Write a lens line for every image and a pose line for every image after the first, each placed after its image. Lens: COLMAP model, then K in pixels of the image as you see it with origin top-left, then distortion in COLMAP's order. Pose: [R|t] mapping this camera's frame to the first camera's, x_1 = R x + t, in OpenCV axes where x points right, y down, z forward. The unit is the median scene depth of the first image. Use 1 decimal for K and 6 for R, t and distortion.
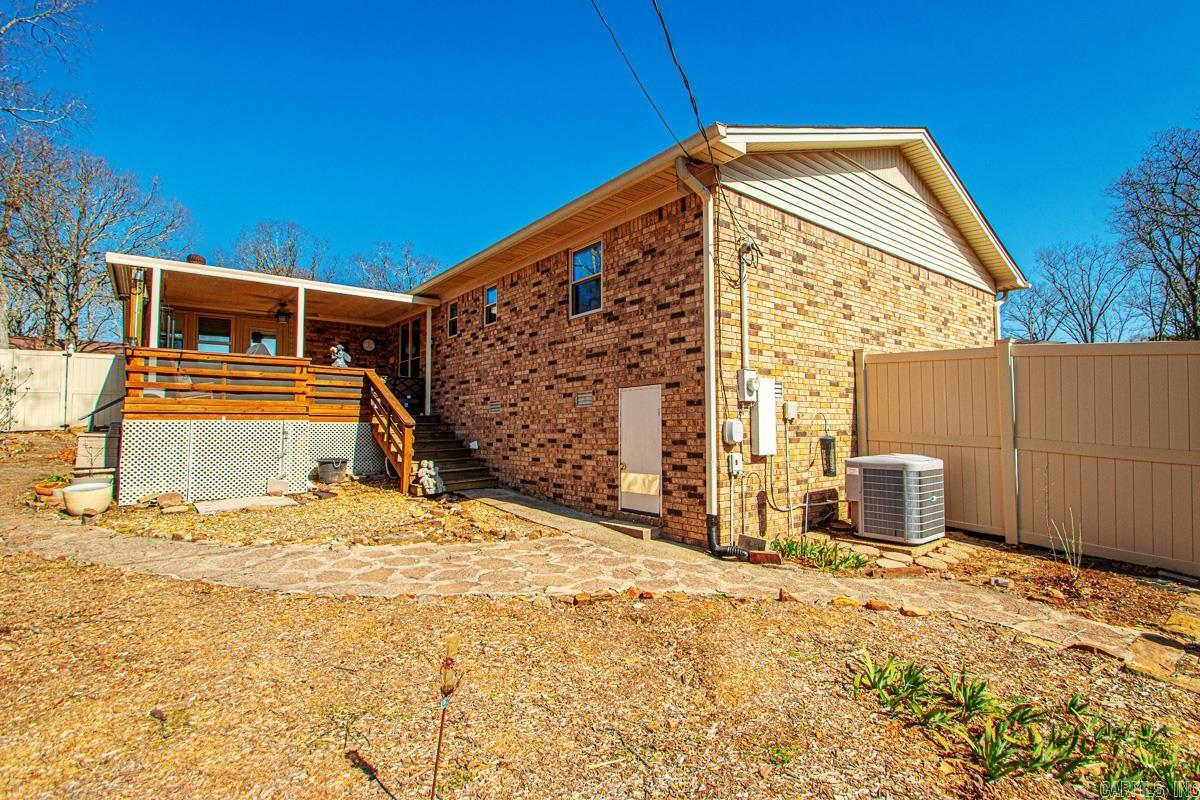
lens RADIAL K [[564.4, 0, 621.3], [0, 564.4, 394.5], [0, 0, 1]] dist [0.012972, -0.014113]
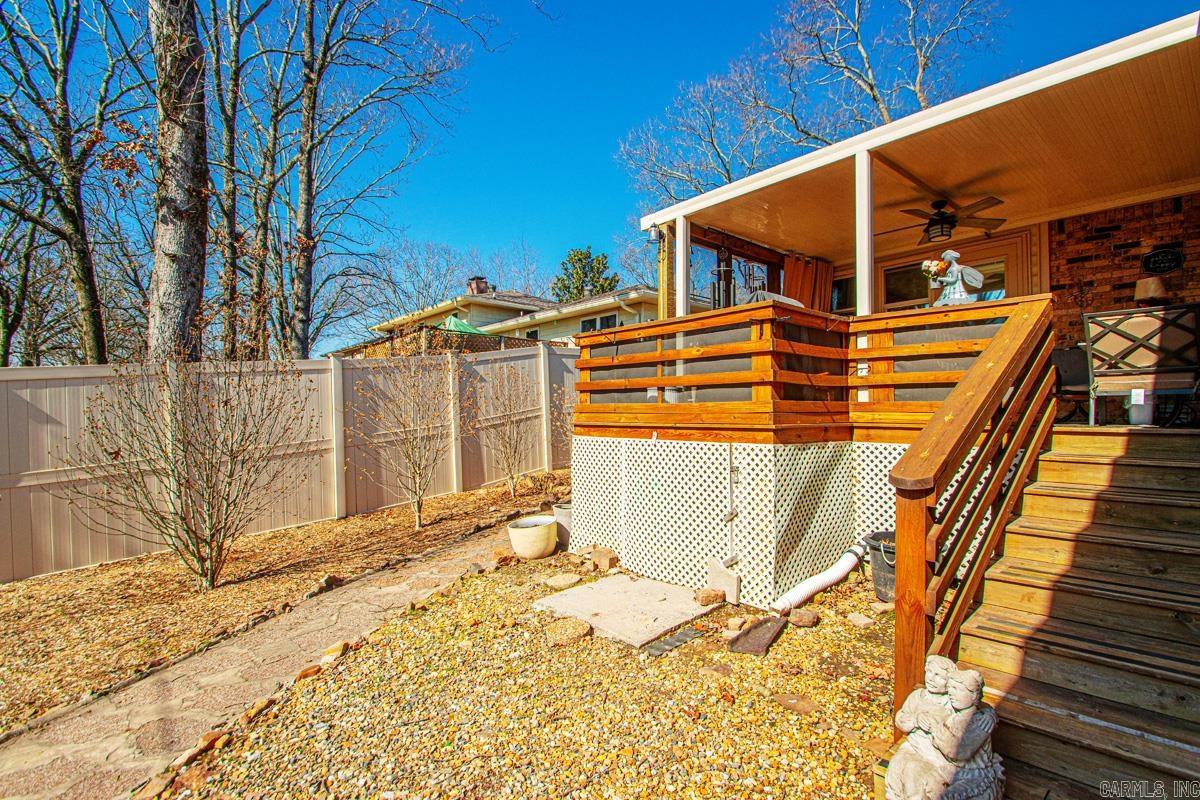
lens RADIAL K [[564.4, 0, 605.4], [0, 564.4, 395.6], [0, 0, 1]] dist [0.012972, -0.014113]
pose [[0.019317, -0.027346, -0.999439, -0.141002], [0.055937, 0.998090, -0.026228, 0.014495], [0.998247, -0.055399, 0.020810, 0.985853]]
